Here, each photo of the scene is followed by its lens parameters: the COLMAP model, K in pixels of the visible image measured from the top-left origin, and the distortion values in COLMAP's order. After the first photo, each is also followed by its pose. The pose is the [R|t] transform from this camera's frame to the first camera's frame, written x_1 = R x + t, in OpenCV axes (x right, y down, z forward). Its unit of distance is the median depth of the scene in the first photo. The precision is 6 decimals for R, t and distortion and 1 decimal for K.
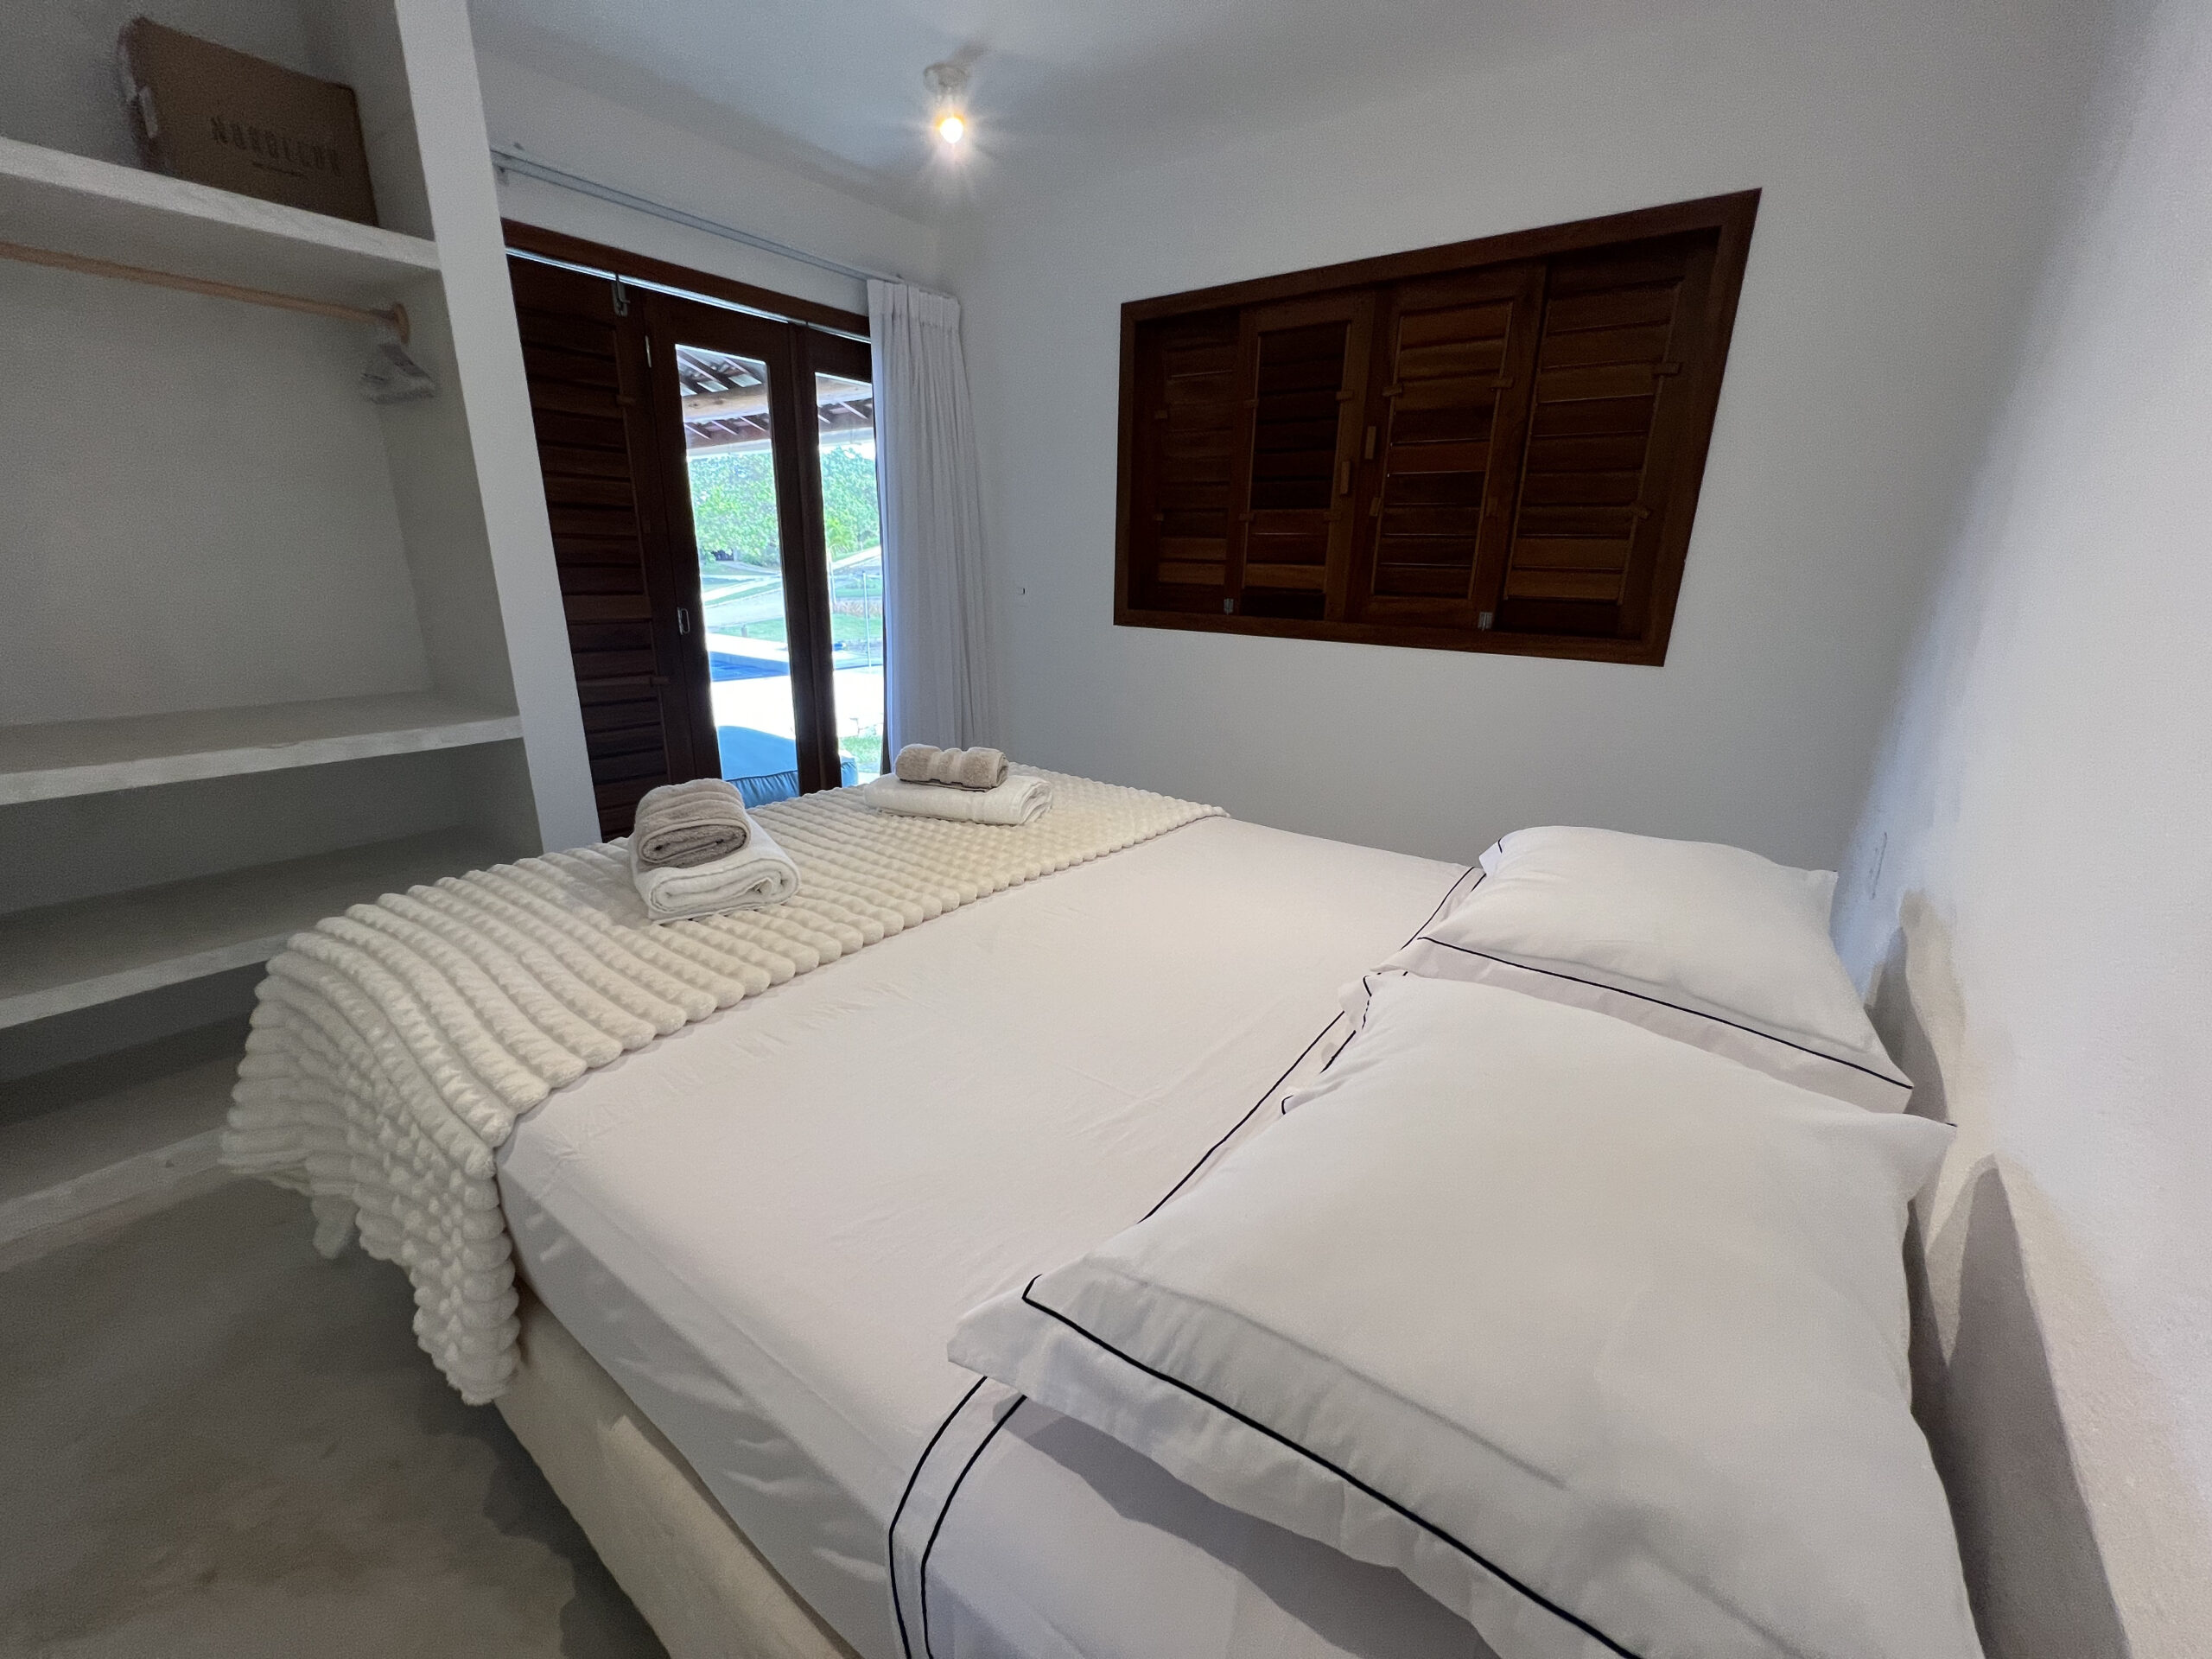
lens RADIAL K [[884.9, 0, 1101.9], [0, 884.9, 830.1], [0, 0, 1]] dist [-0.001645, 0.000553]
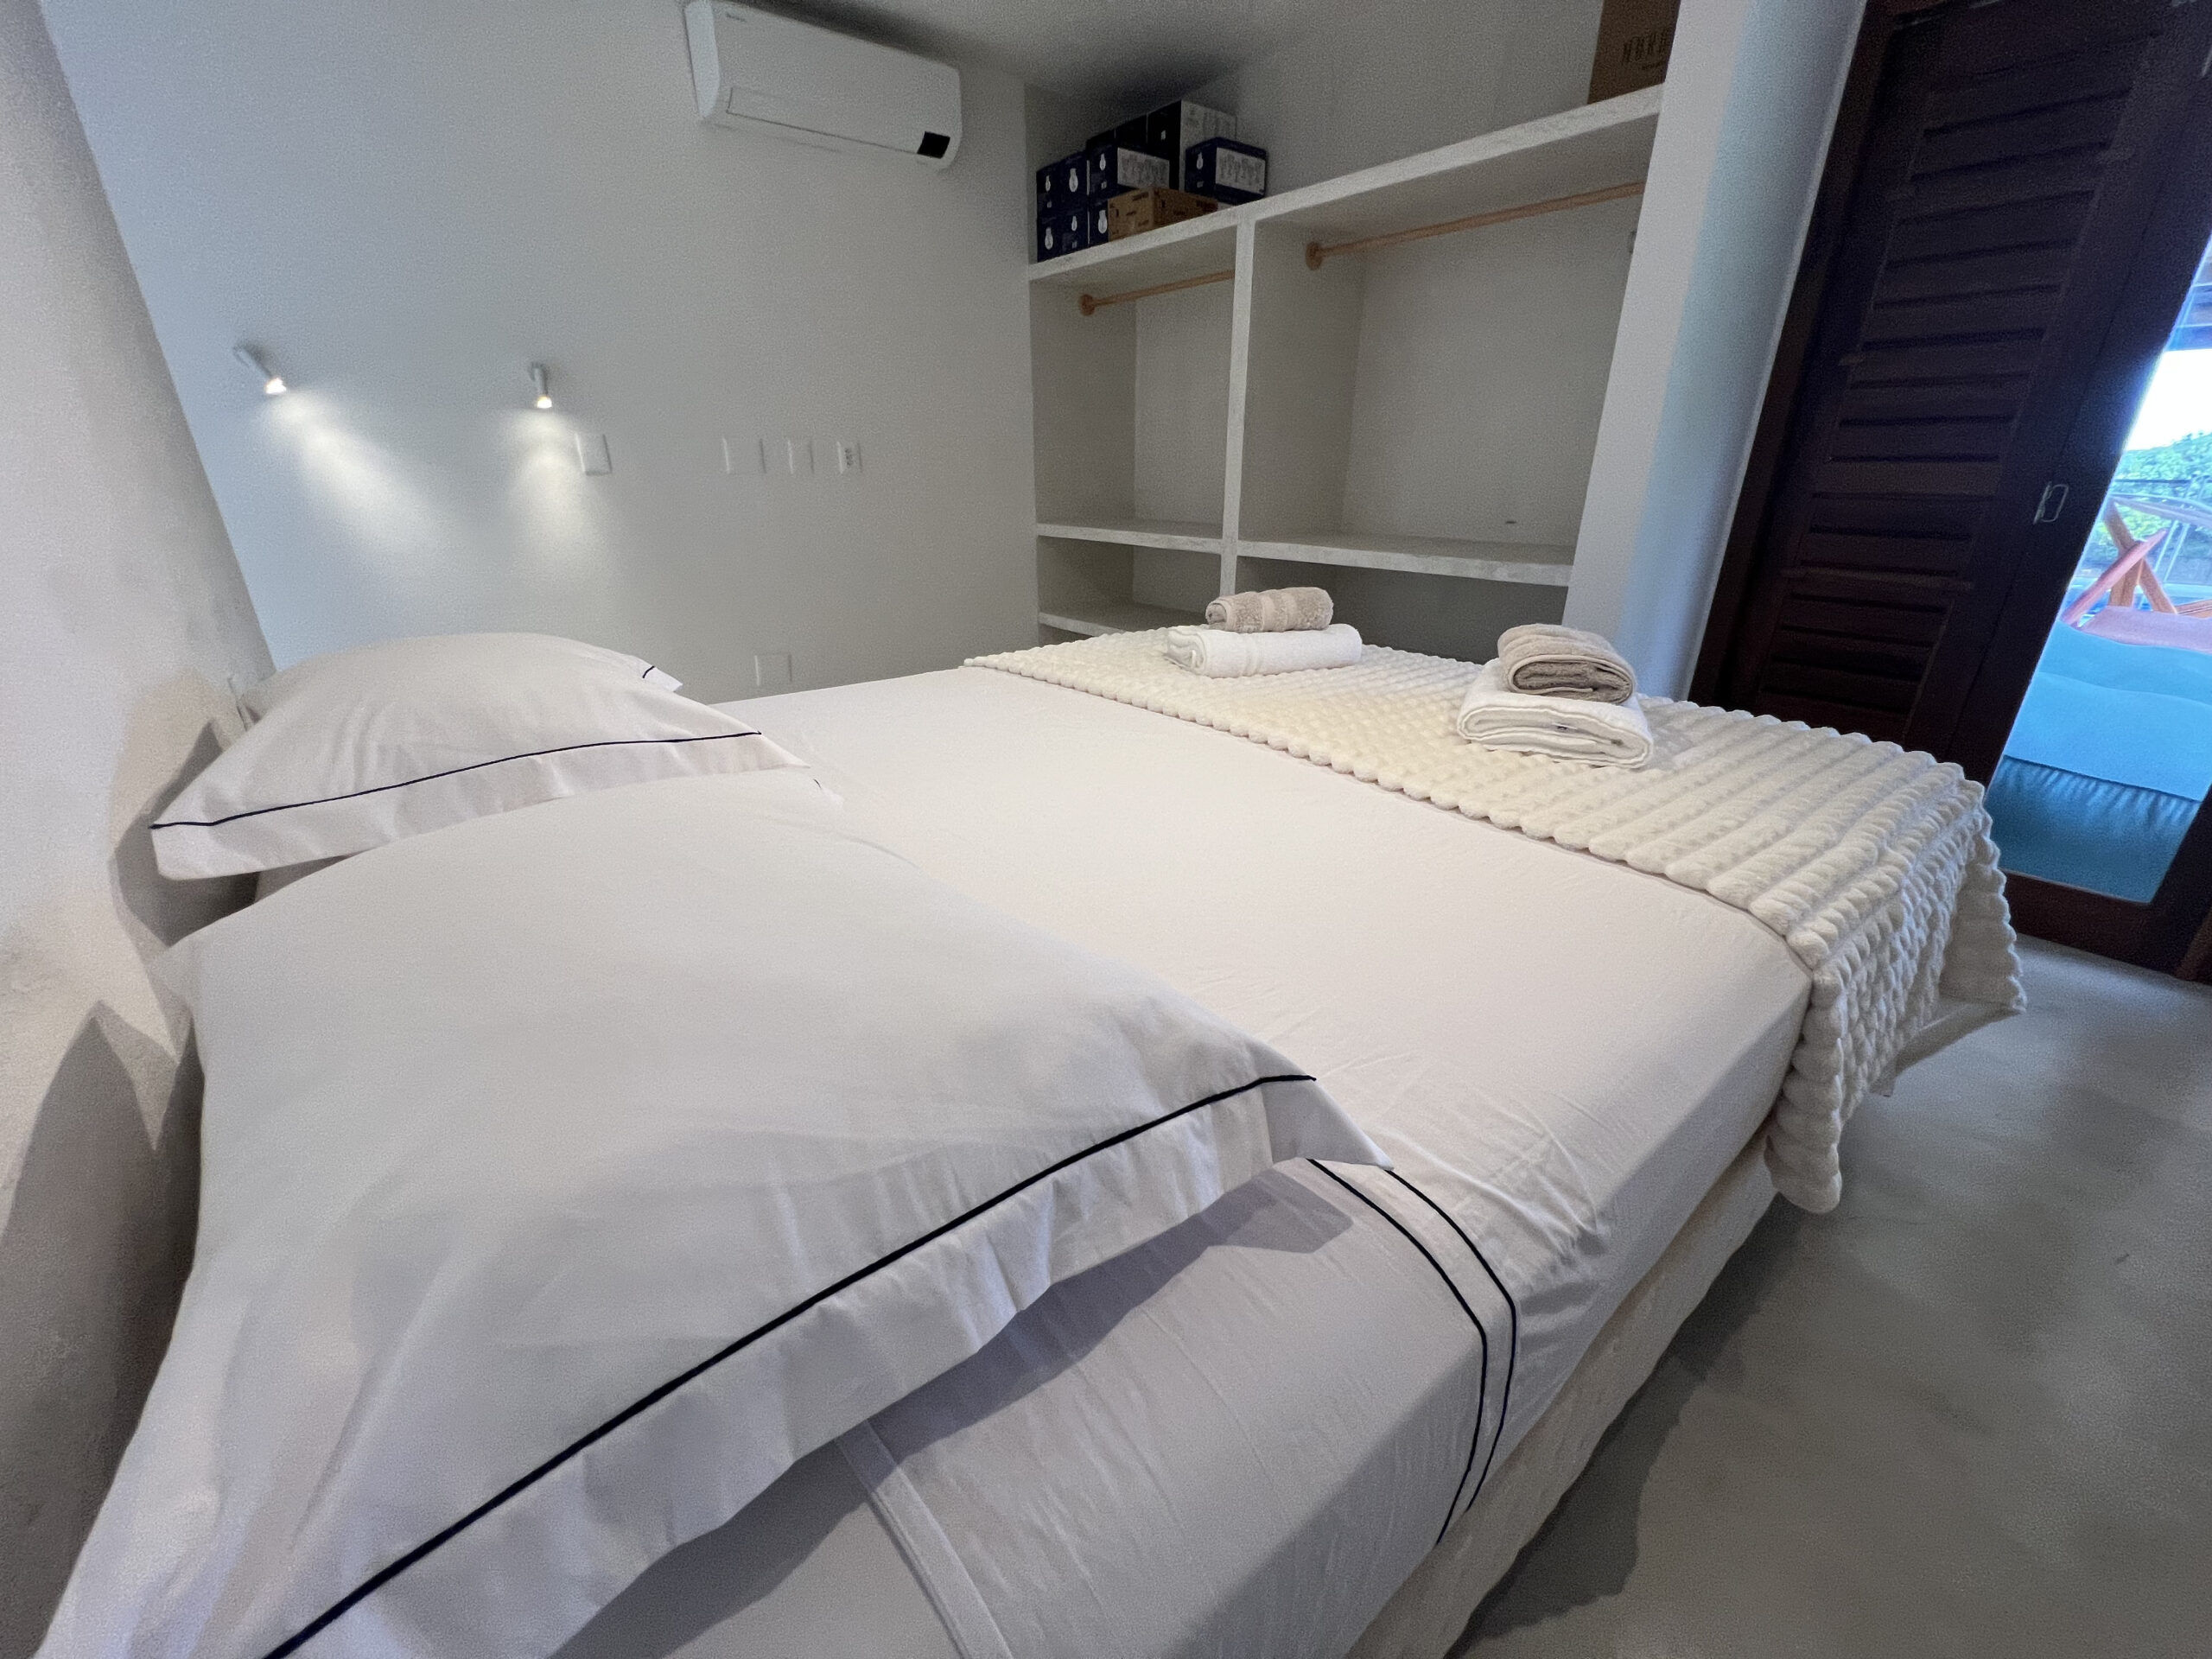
lens RADIAL K [[884.9, 0, 1094.7], [0, 884.9, 826.4], [0, 0, 1]] dist [-0.001645, 0.000553]
pose [[-0.246210, 0.345278, -0.905629, 0.588382], [-0.291873, 0.864604, 0.408987, -0.133248], [0.924225, 0.365025, -0.112097, 0.750220]]
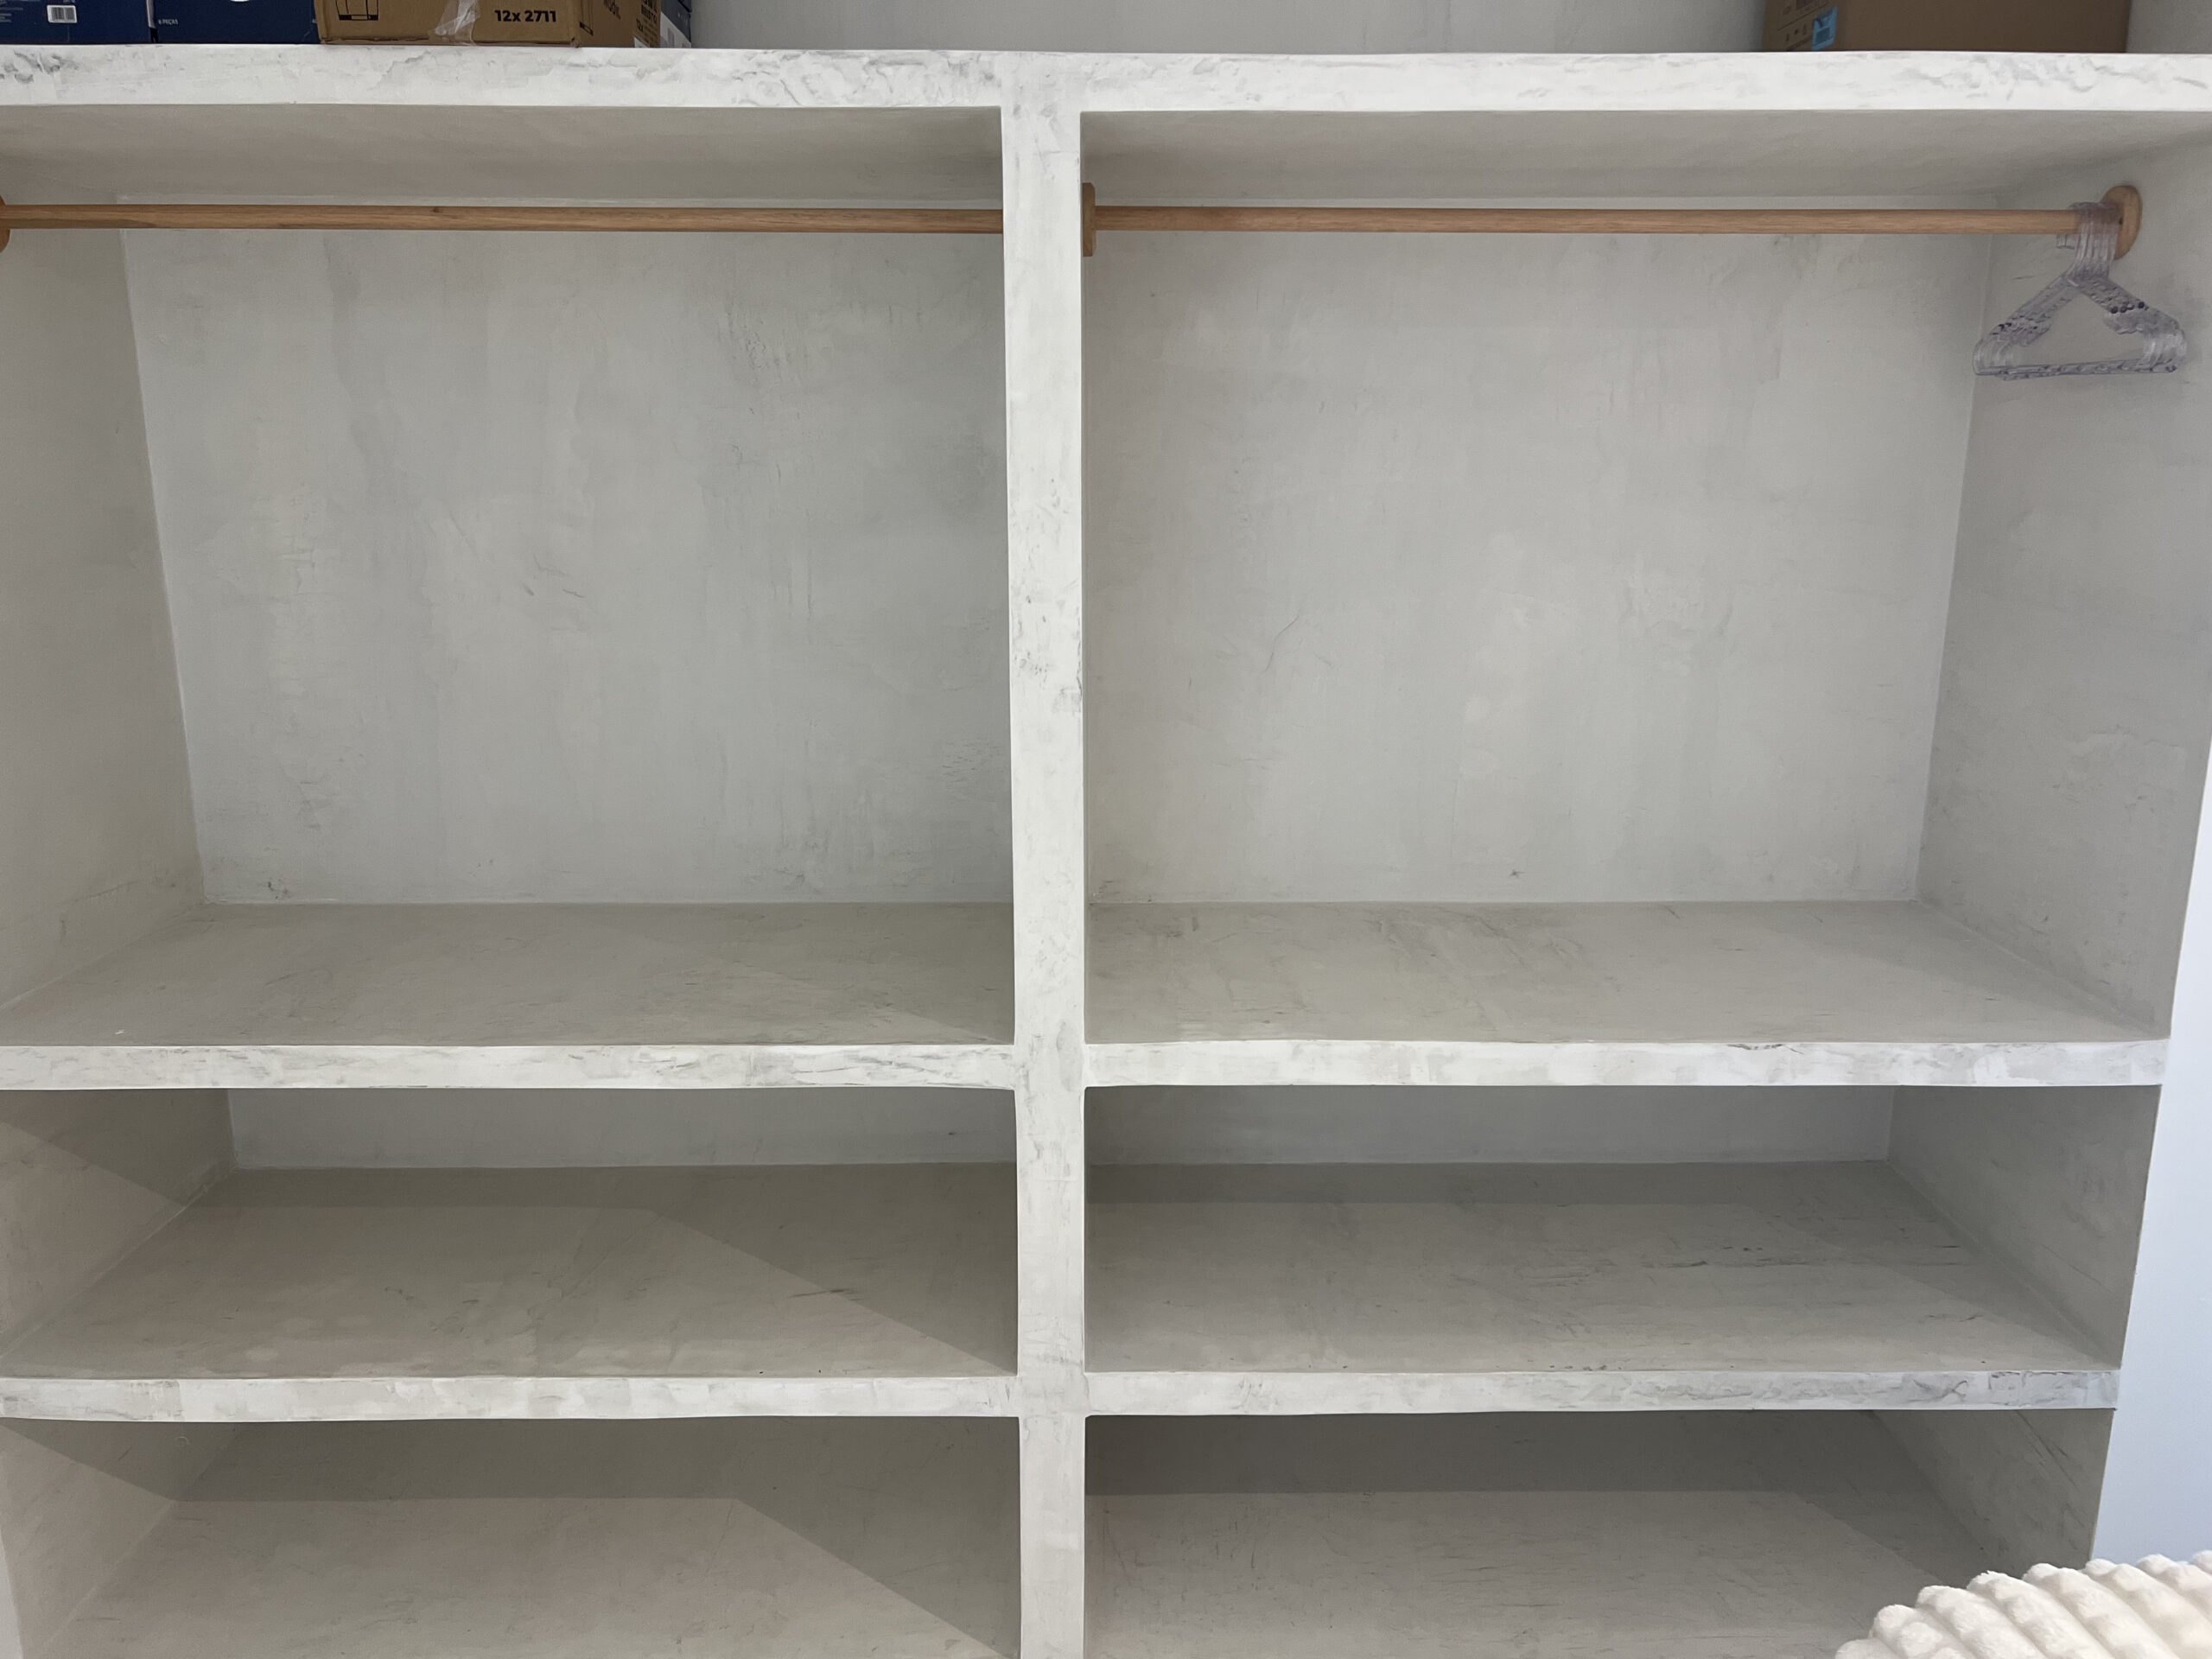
lens RADIAL K [[1670.6, 0, 1100.9], [0, 1670.6, 821.8], [0, 0, 1]] dist [0.055414, -0.056354]
pose [[0.608045, 0.152002, -0.779216, -0.358085], [-0.221583, 0.974988, 0.017284, -0.140513], [0.762353, 0.162152, 0.626518, 0.034566]]
